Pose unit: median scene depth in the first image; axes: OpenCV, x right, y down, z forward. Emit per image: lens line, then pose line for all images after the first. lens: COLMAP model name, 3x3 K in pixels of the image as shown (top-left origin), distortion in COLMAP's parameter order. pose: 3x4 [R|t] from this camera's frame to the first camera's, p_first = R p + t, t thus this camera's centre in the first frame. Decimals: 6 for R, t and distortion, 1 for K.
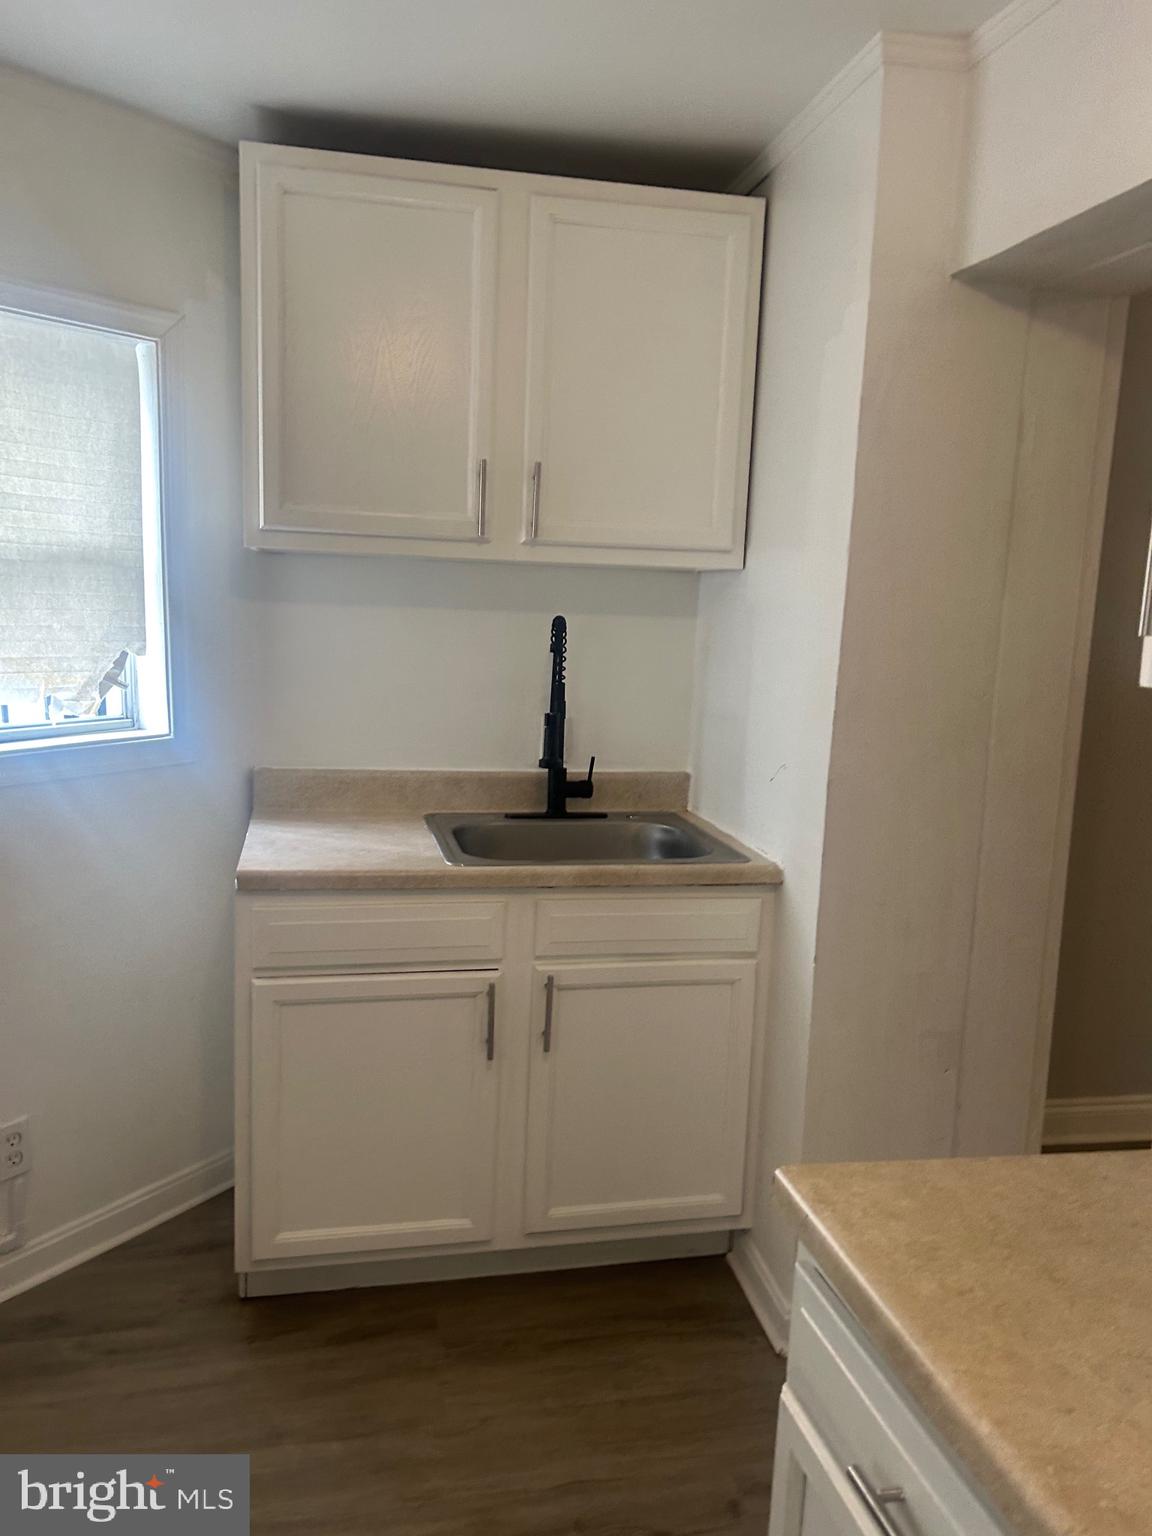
lens RADIAL K [[1165.5, 0, 576.0], [0, 1165.5, 768.0], [0, 0, 1]] dist [0.032106, 0.003017]
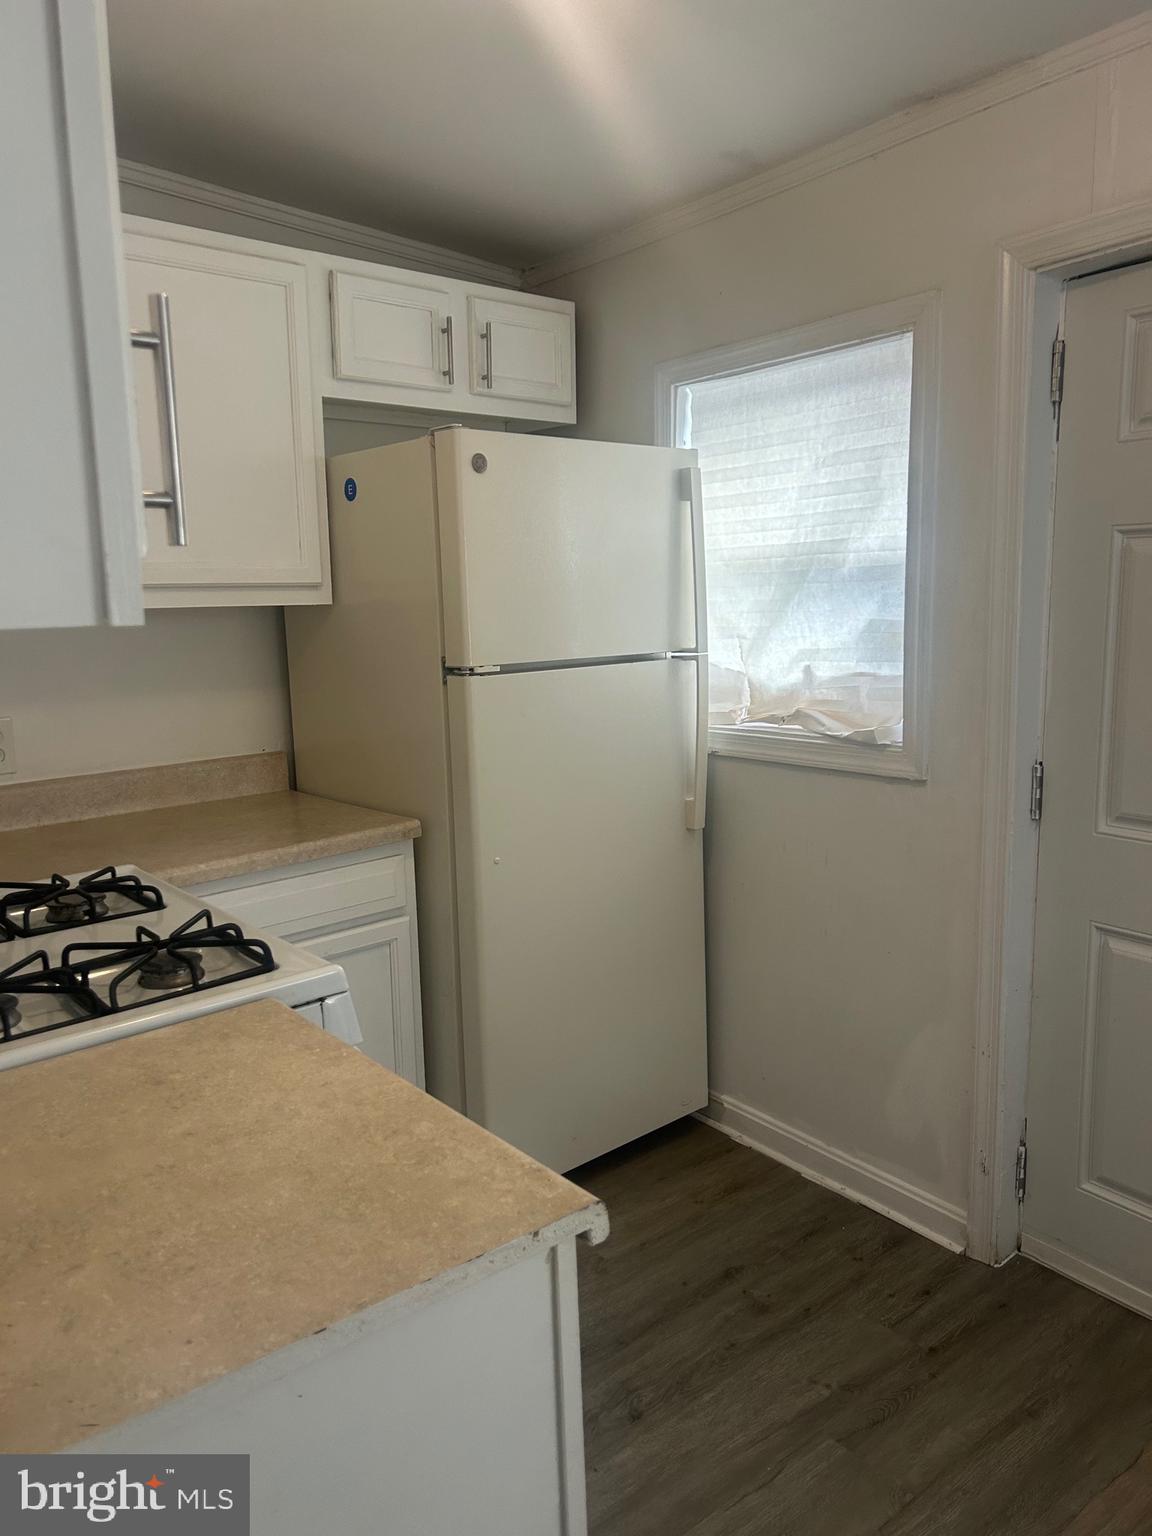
lens RADIAL K [[1165.5, 0, 576.0], [0, 1165.5, 768.0], [0, 0, 1]] dist [0.032106, 0.003017]
pose [[-0.893946, 0.052026, -0.445145, 0.613556], [-0.078478, 0.959722, 0.269768, -0.201174], [0.441250, 0.276092, -0.853857, 1.821424]]
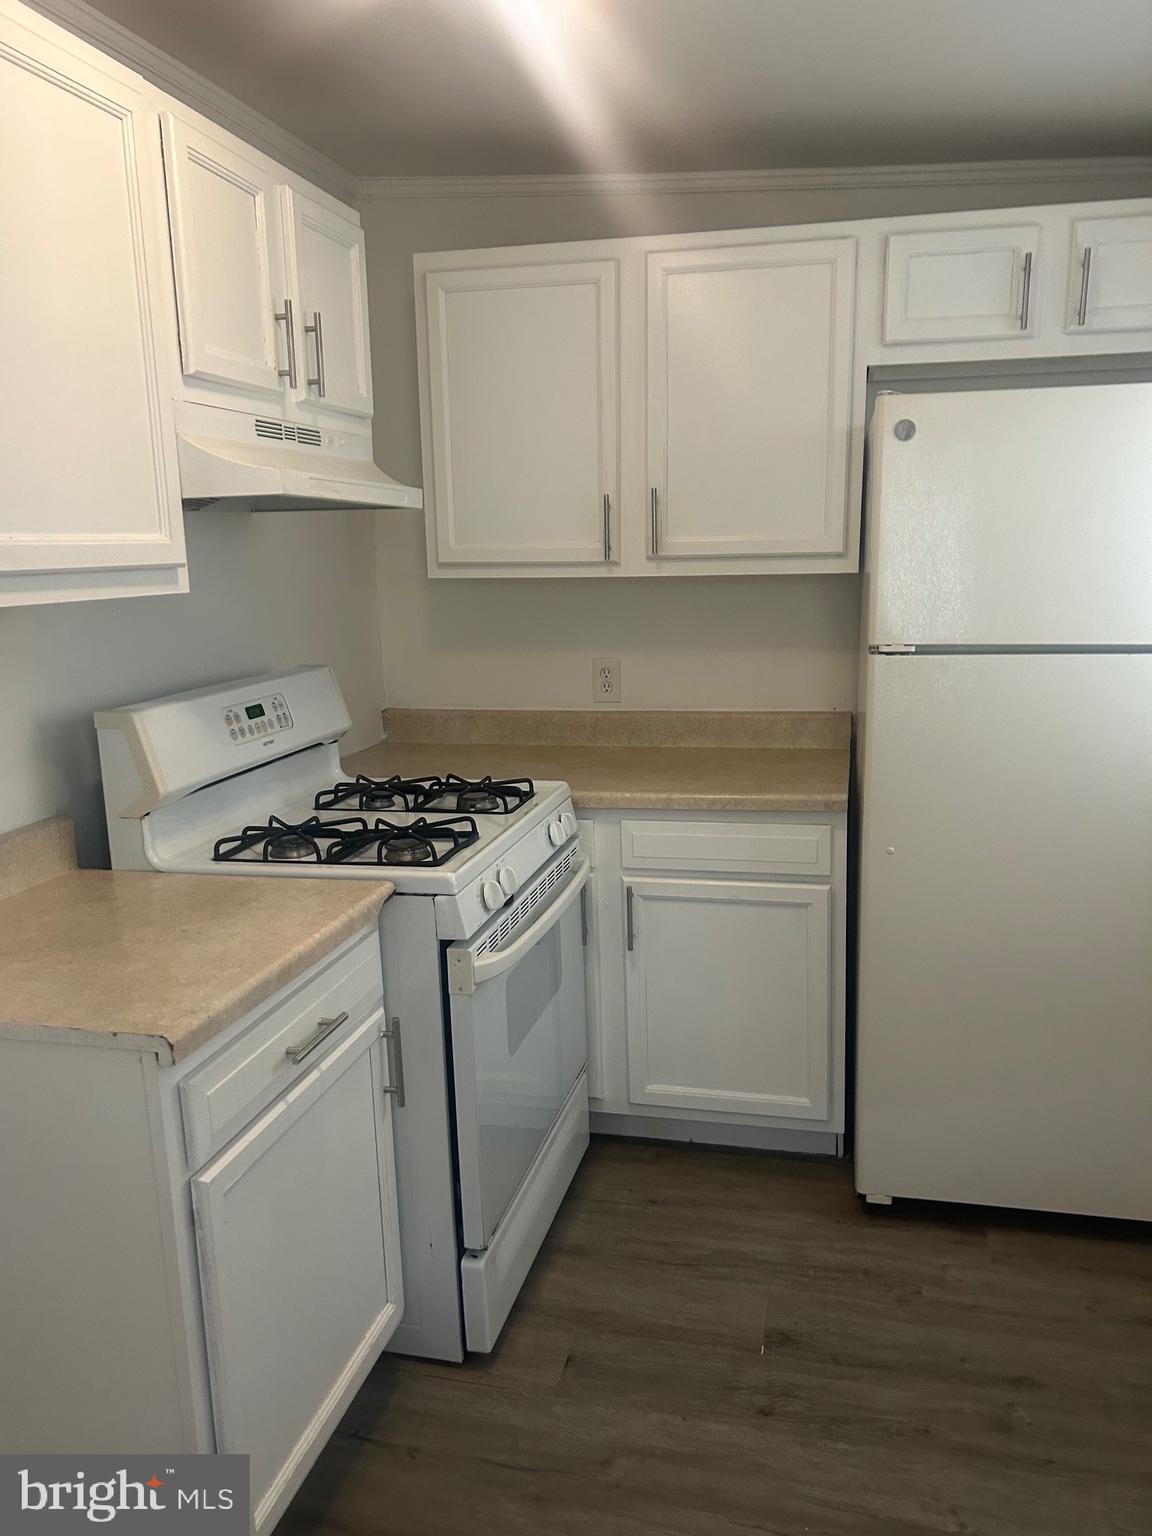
lens RADIAL K [[1180.5, 0, 580.3], [0, 1180.5, 781.9], [0, 0, 1]] dist [0.026806, -0.000702]
pose [[-0.890266, -0.109074, 0.442188, -0.768562], [0.053640, 0.939030, 0.339625, -0.306594], [-0.452272, 0.326075, -0.830135, 1.919951]]
